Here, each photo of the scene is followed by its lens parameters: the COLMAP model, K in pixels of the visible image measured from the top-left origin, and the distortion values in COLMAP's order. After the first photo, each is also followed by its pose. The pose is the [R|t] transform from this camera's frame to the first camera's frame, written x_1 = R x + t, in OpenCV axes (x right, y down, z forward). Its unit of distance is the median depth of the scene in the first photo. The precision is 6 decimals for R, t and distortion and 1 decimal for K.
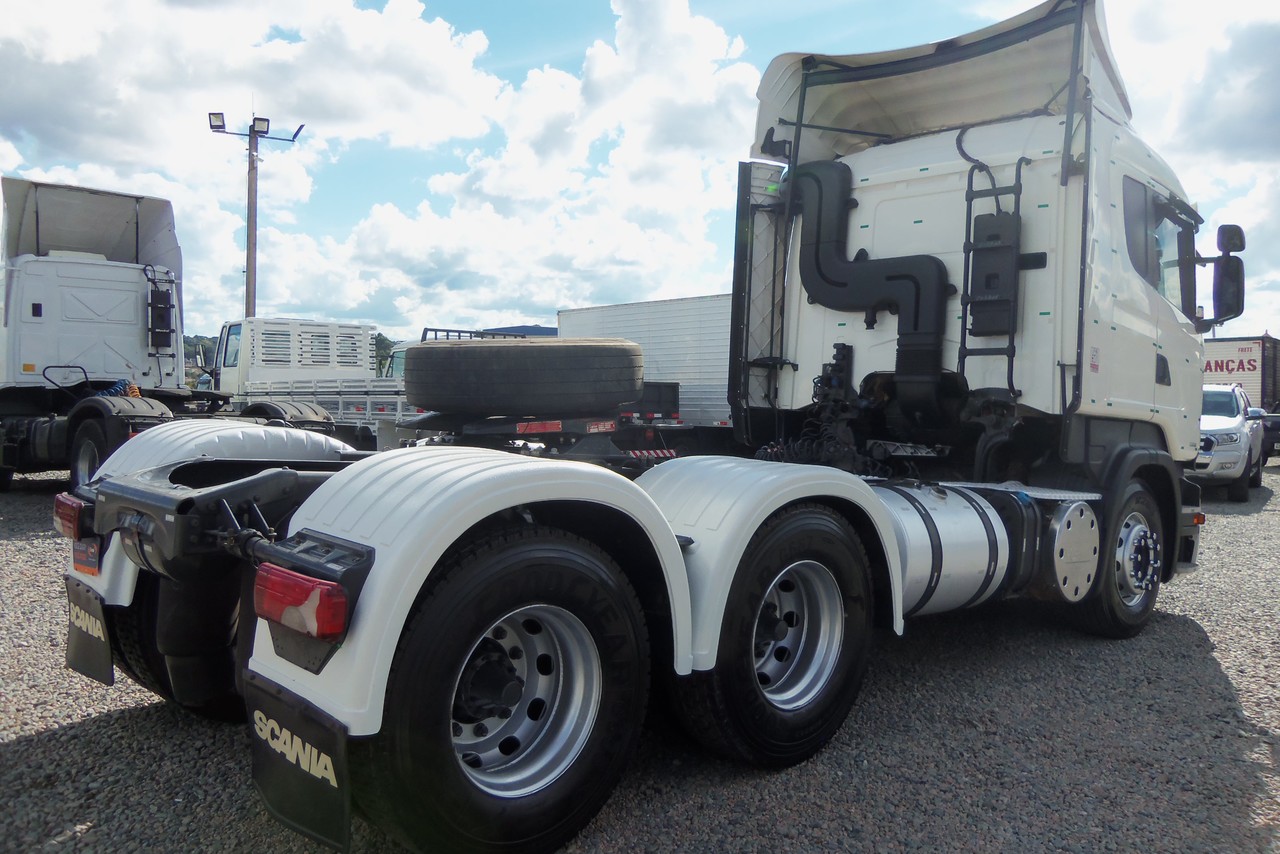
lens RADIAL K [[1113.7, 0, 640.0], [0, 1113.7, 427.0], [0, 0, 1]] dist [-0.007021, -0.202679]
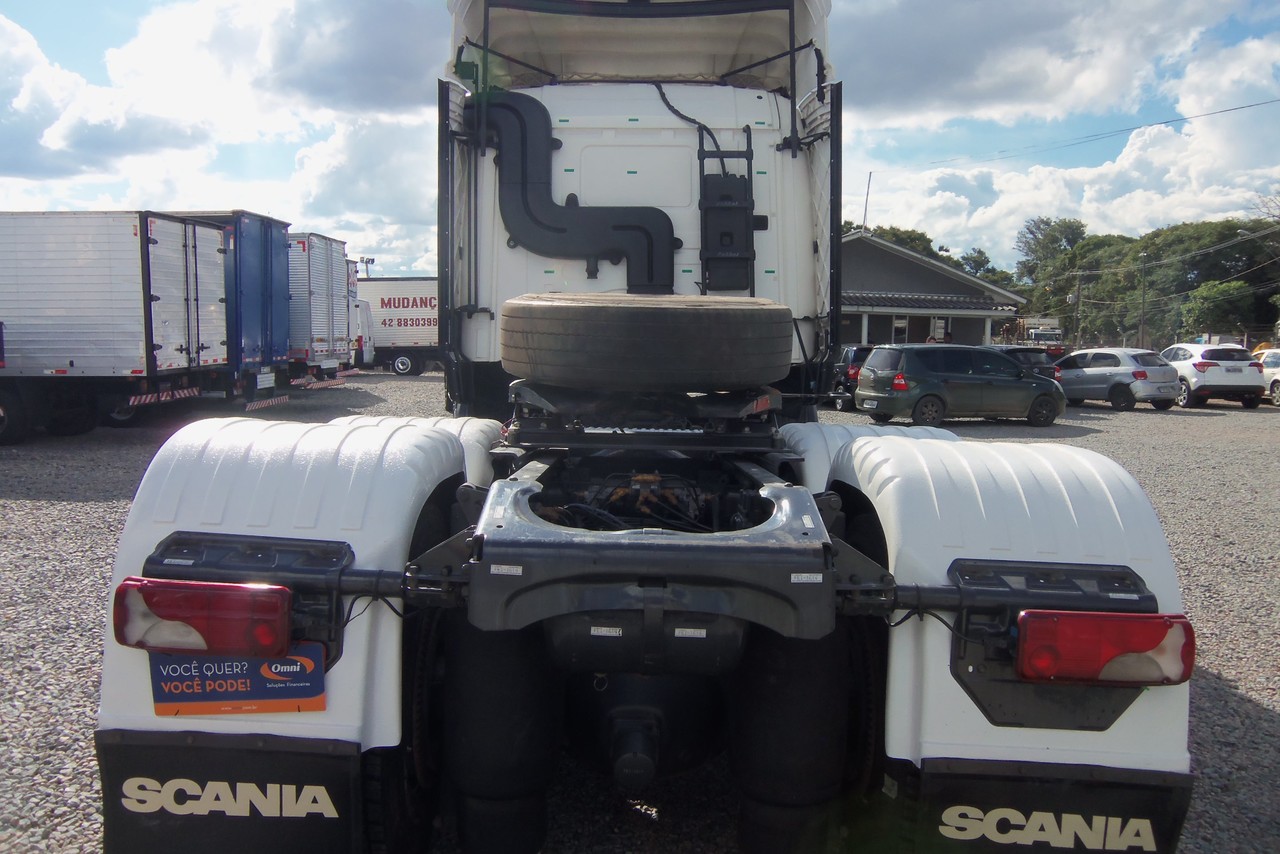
lens RADIAL K [[1092.1, 0, 640.9], [0, 1092.1, 432.5], [0, 0, 1]] dist [-0.017103, 0.005601]
pose [[0.684942, -0.070164, 0.725211, -0.460697], [0.020086, 0.996792, 0.077469, -0.026079], [-0.728320, -0.038495, 0.684155, 0.300376]]
